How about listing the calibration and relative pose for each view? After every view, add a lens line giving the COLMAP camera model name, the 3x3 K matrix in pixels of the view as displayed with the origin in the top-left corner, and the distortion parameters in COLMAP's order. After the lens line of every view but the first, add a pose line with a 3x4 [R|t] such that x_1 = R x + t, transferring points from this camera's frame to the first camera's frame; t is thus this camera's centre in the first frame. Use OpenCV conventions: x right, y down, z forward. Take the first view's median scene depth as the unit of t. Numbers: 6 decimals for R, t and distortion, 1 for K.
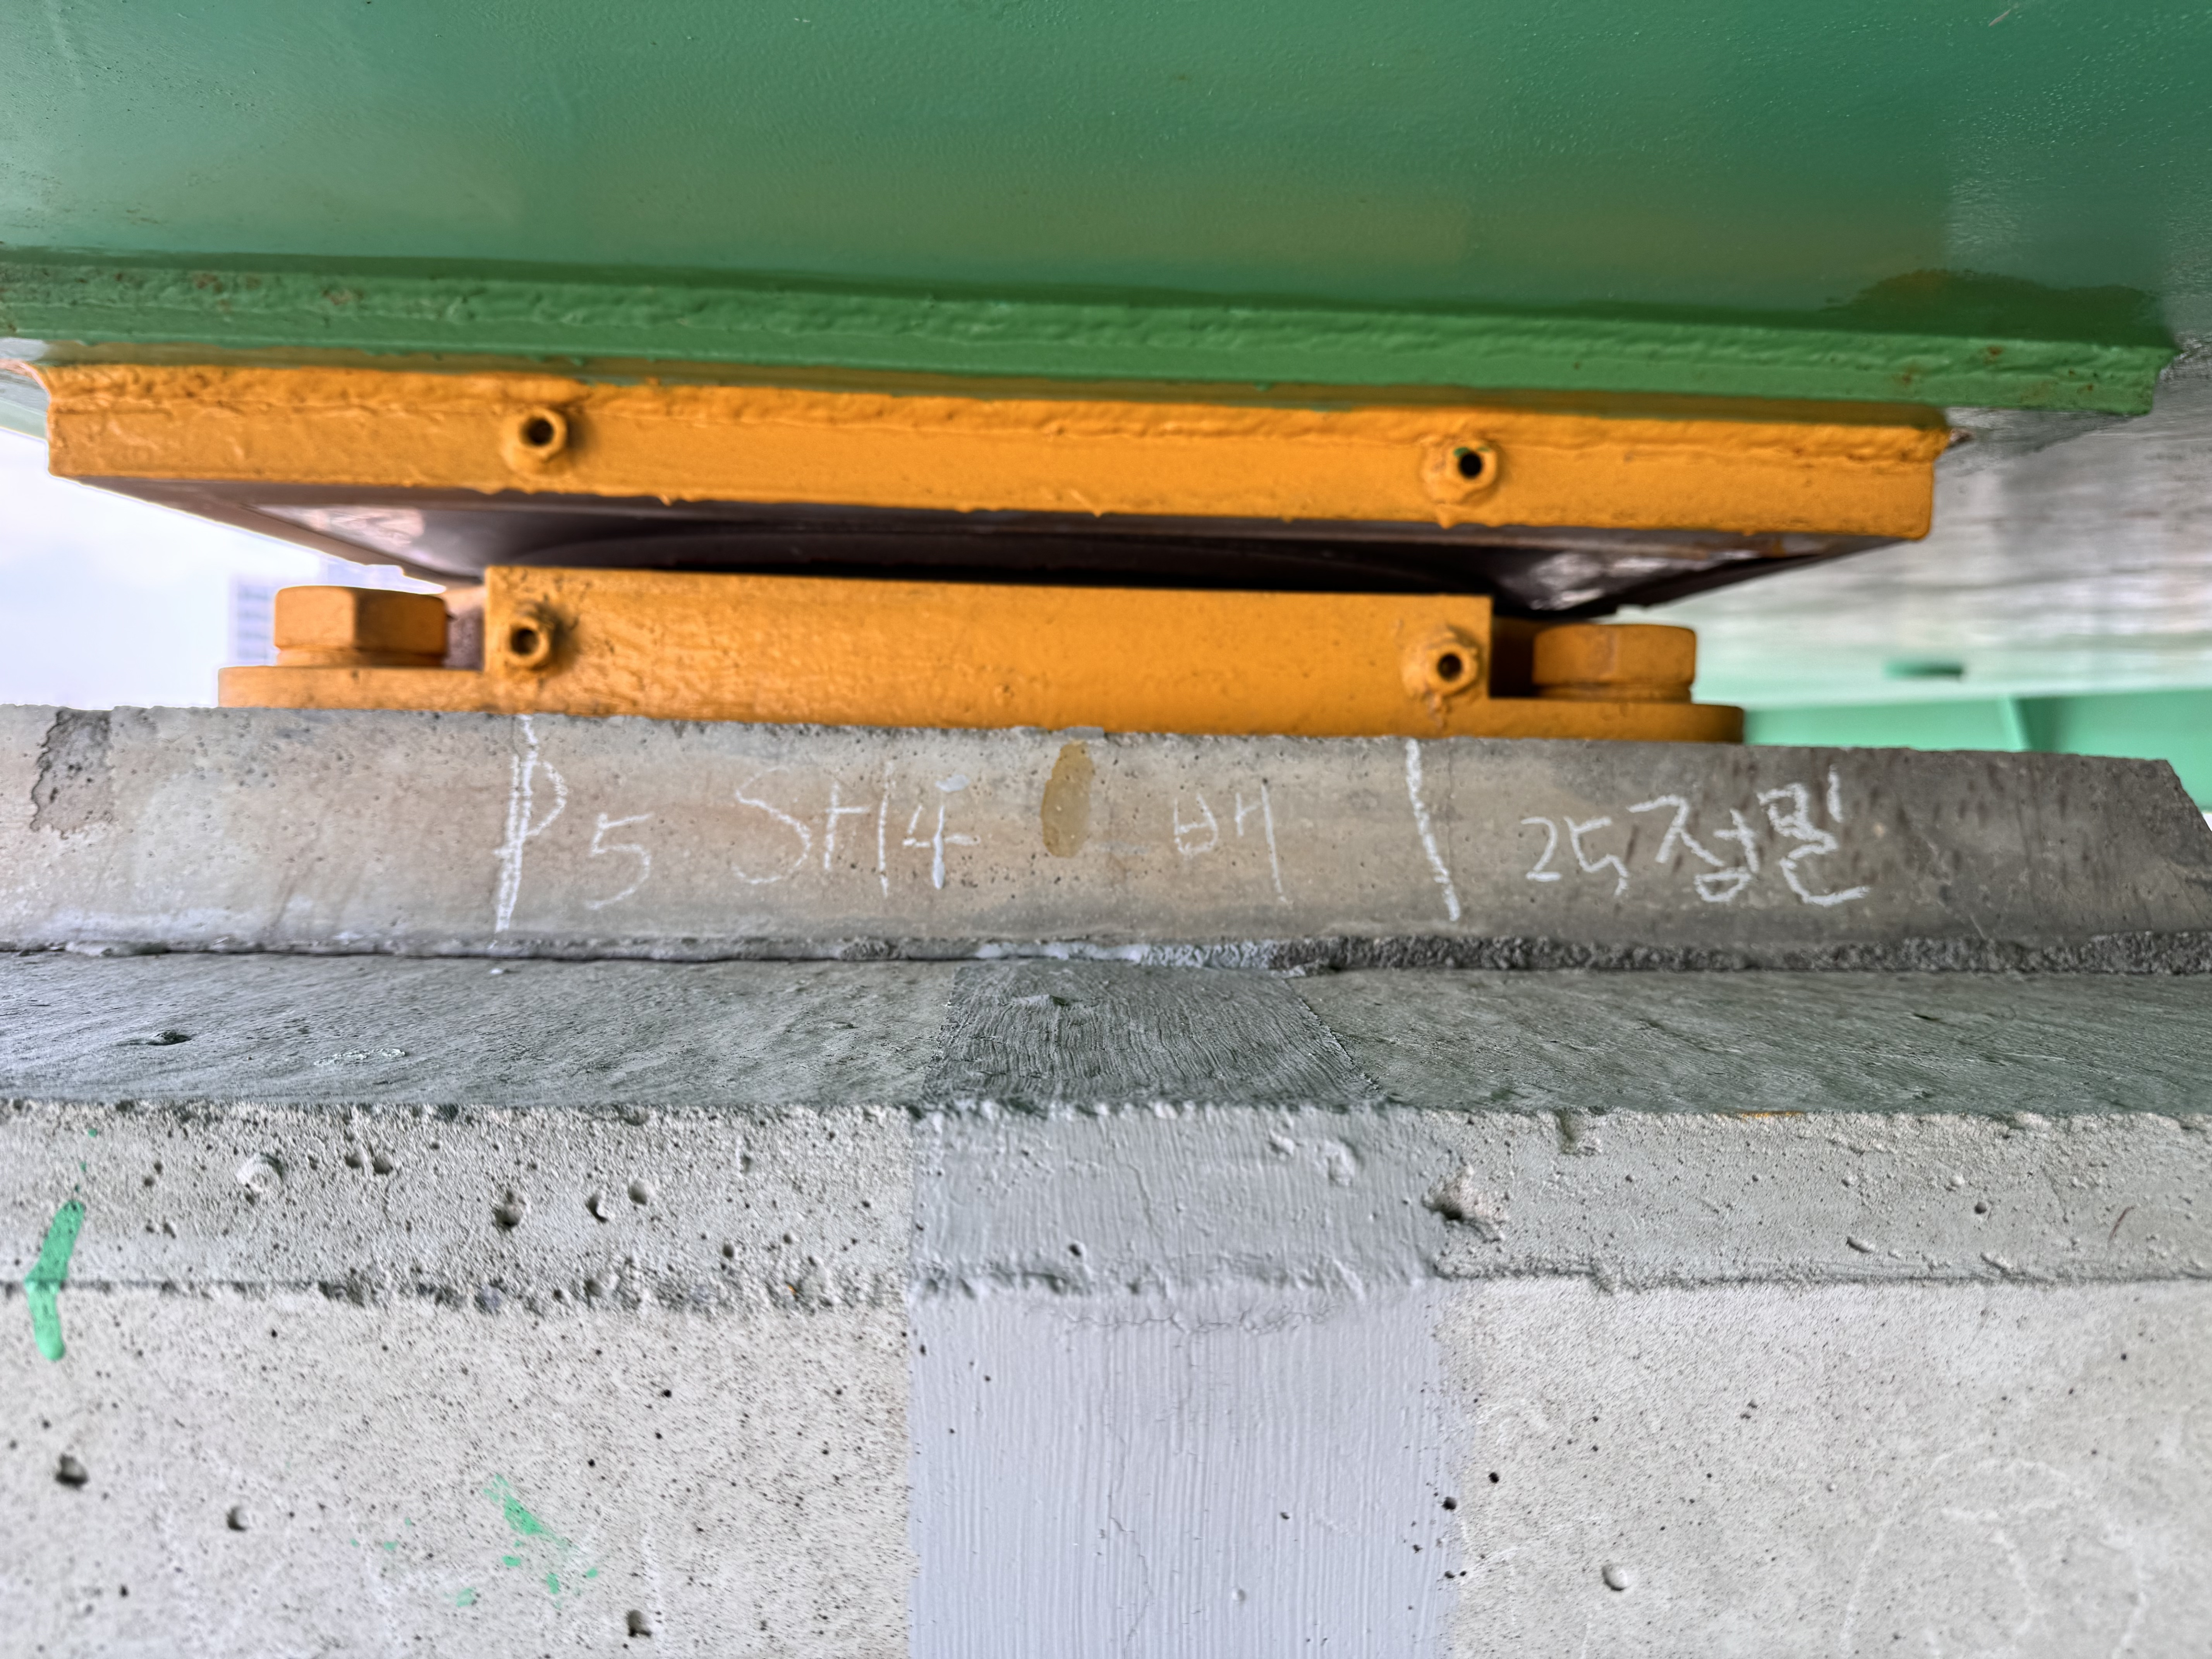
lens RADIAL K [[1814.4, 0, 1106.0], [0, 1814.4, 829.5], [0, 0, 1]] dist [0.053632, -0.143186]
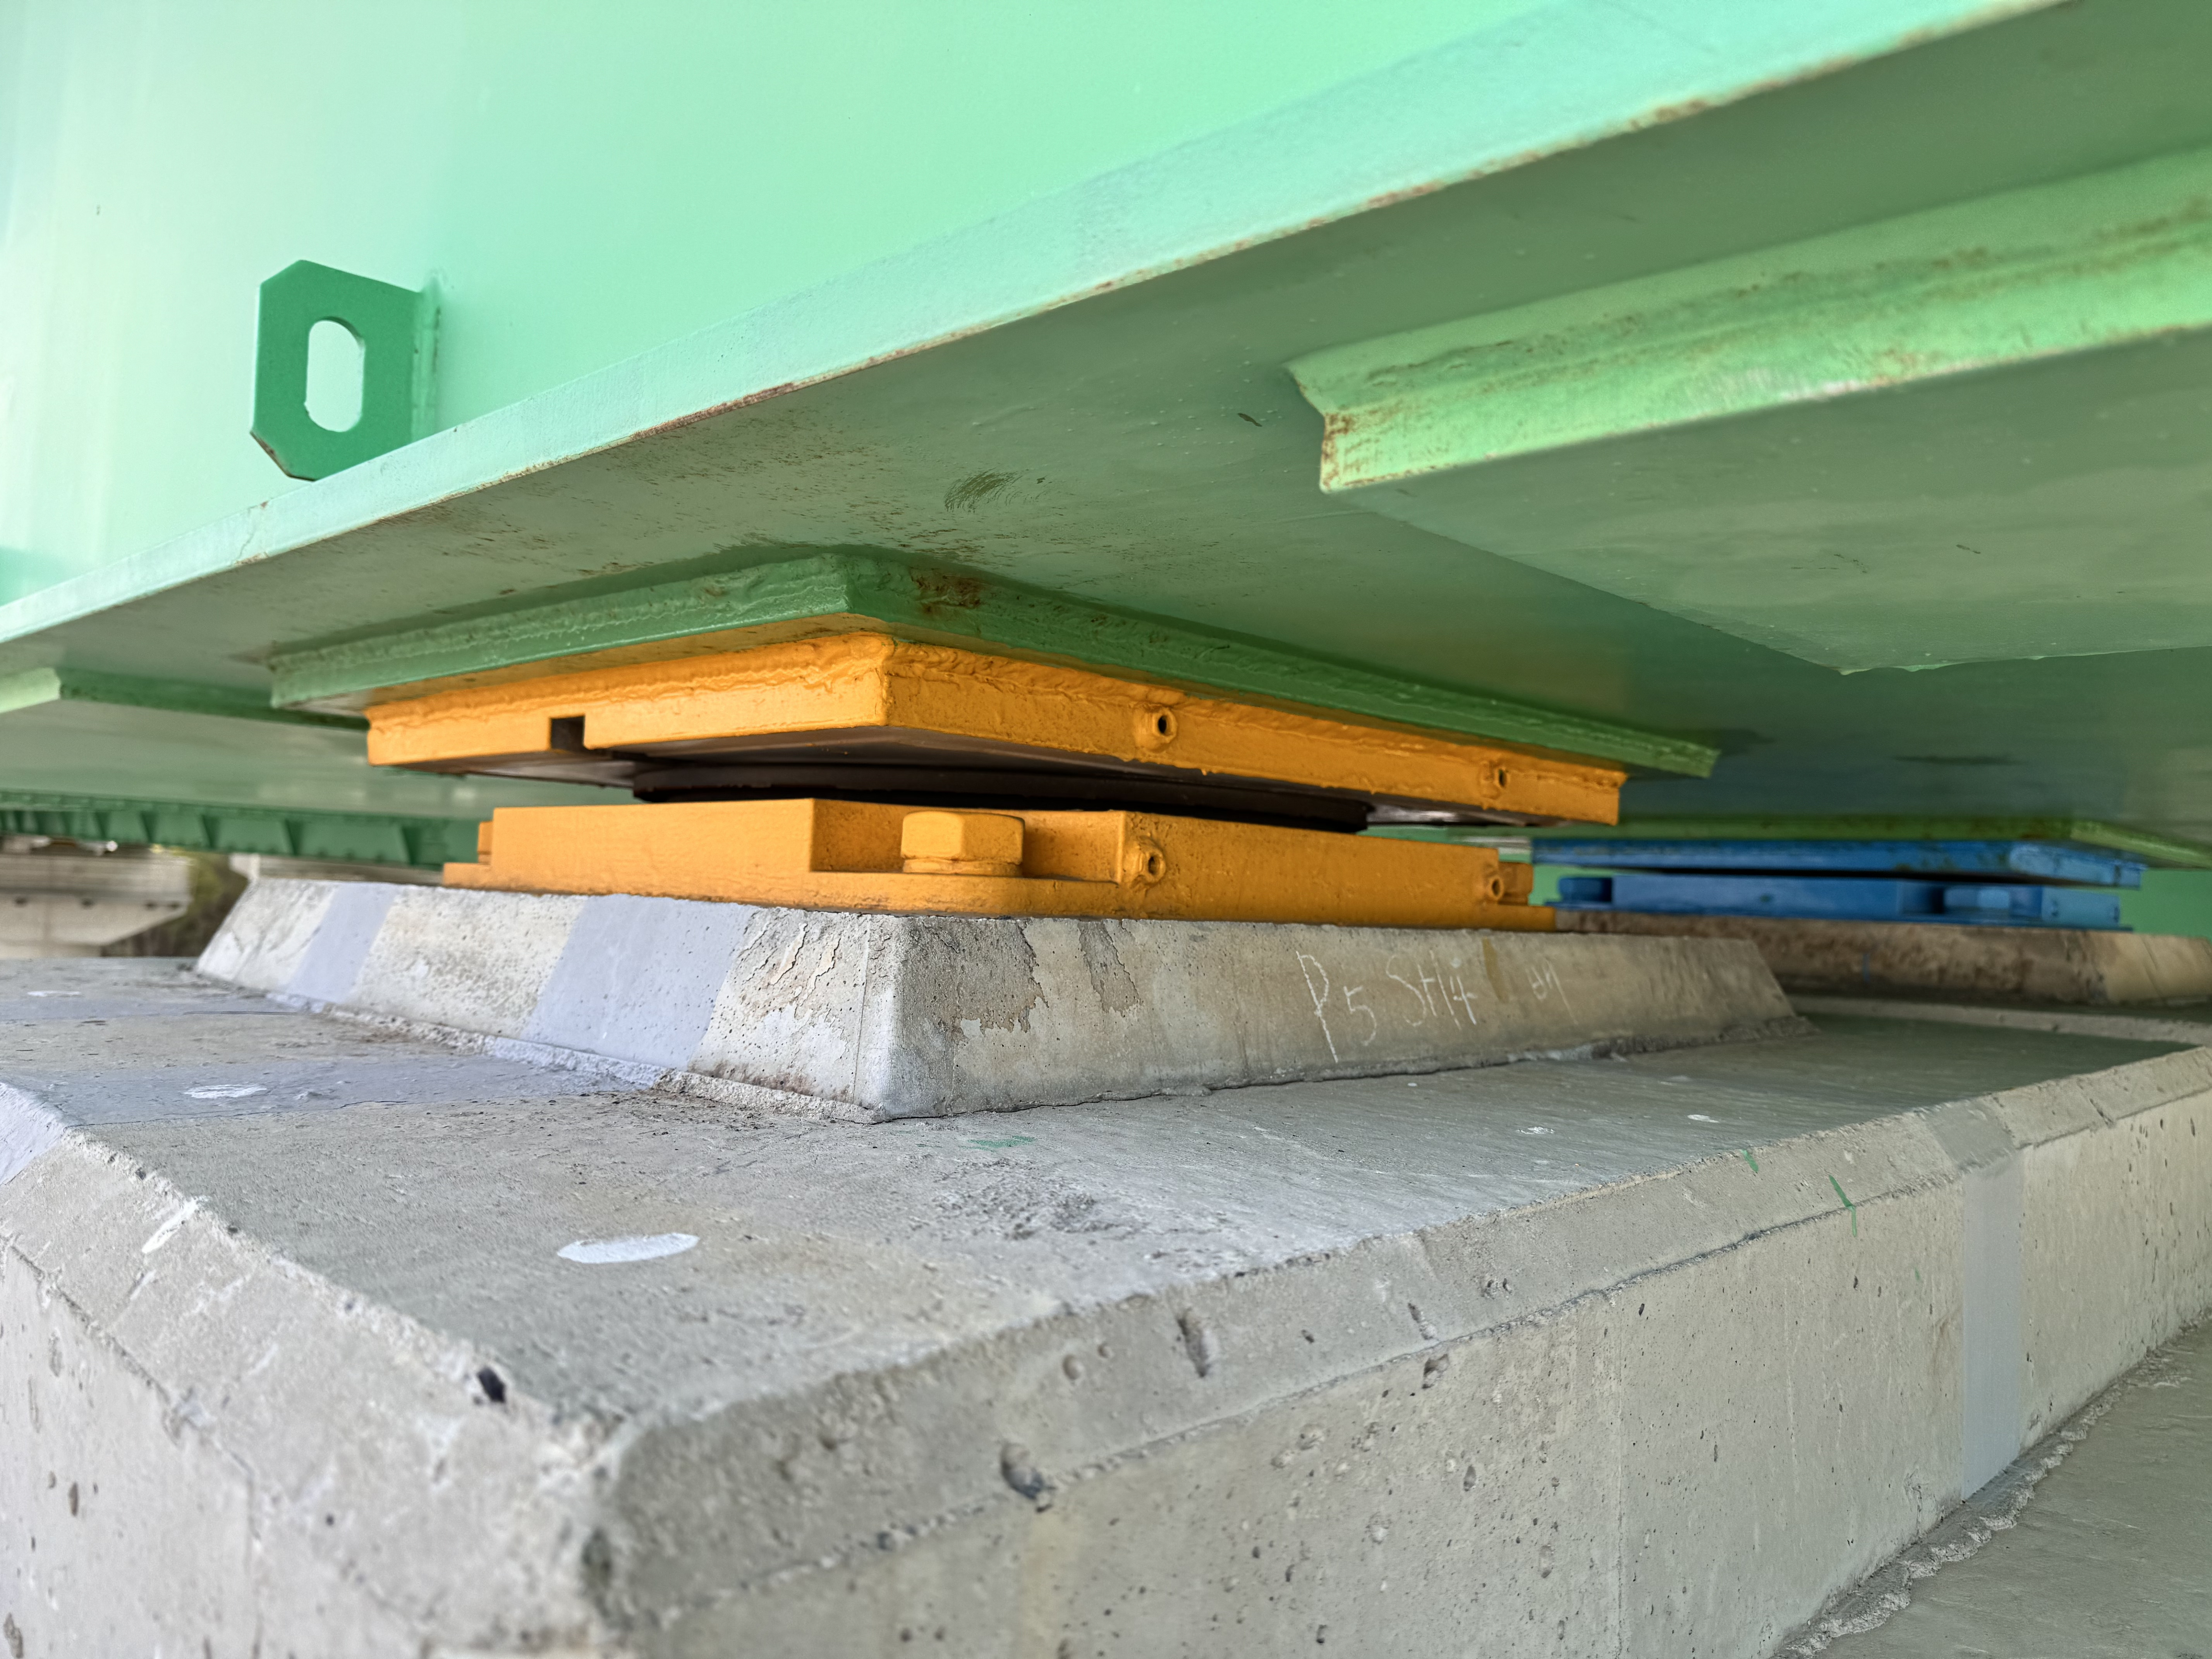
lens RADIAL K [[1814.4, 0, 1106.0], [0, 1814.4, 829.5], [0, 0, 1]] dist [0.053632, -0.143186]
pose [[0.680371, 0.031086, 0.732209, -1.389683], [0.012665, 0.998452, -0.054157, -0.054532], [-0.732759, 0.046120, 0.678924, 0.047614]]
